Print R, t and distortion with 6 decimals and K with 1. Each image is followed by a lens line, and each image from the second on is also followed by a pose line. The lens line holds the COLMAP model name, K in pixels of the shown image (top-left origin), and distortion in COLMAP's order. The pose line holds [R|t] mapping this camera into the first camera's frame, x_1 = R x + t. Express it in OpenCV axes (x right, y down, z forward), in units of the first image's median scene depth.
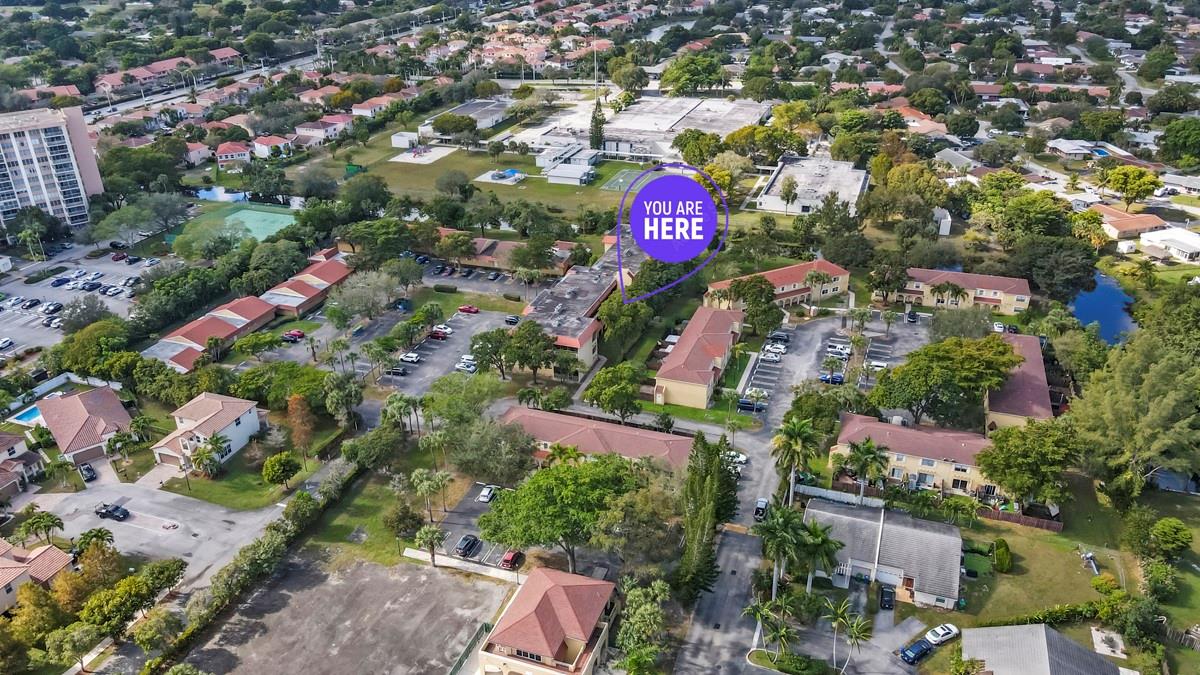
lens RADIAL K [[890.1, 0, 606.2], [0, 890.1, 341.0], [0, 0, 1]] dist [0.004075, 0.009259]
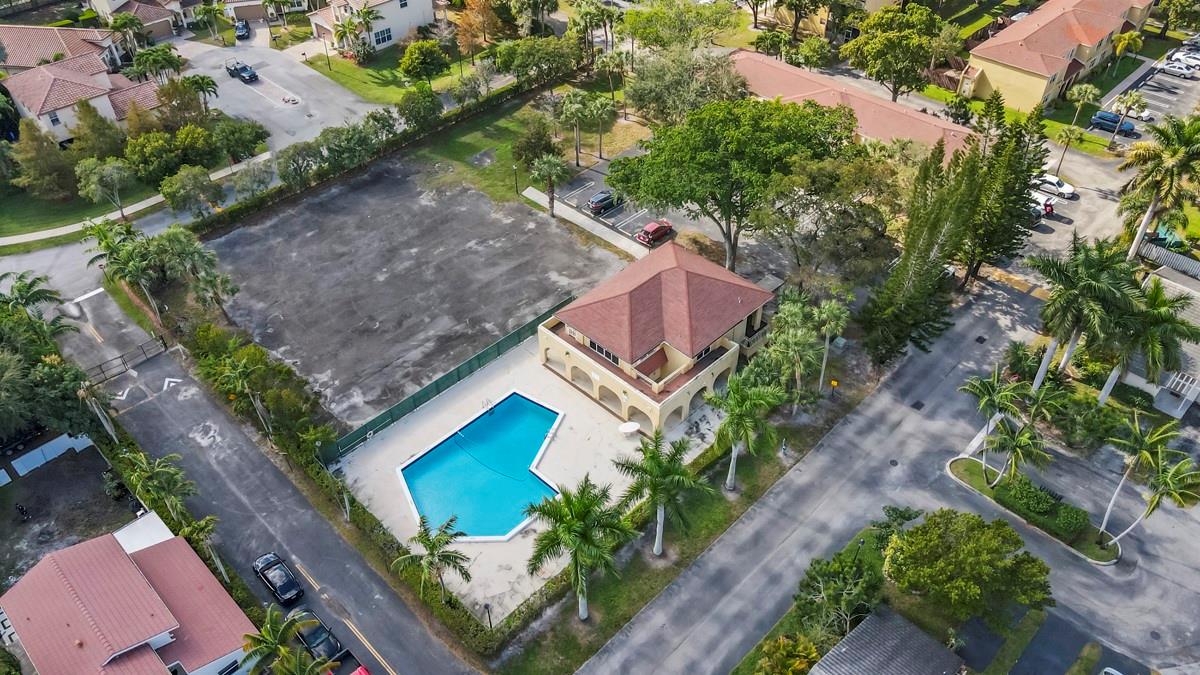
lens RADIAL K [[890.1, 0, 606.2], [0, 890.1, 341.0], [0, 0, 1]] dist [0.004075, 0.009259]
pose [[0.907736, 0.282054, -0.310581, 0.098286], [-0.192933, 0.938006, 0.287962, 0.132289], [0.372548, -0.201472, 0.905879, 0.344941]]
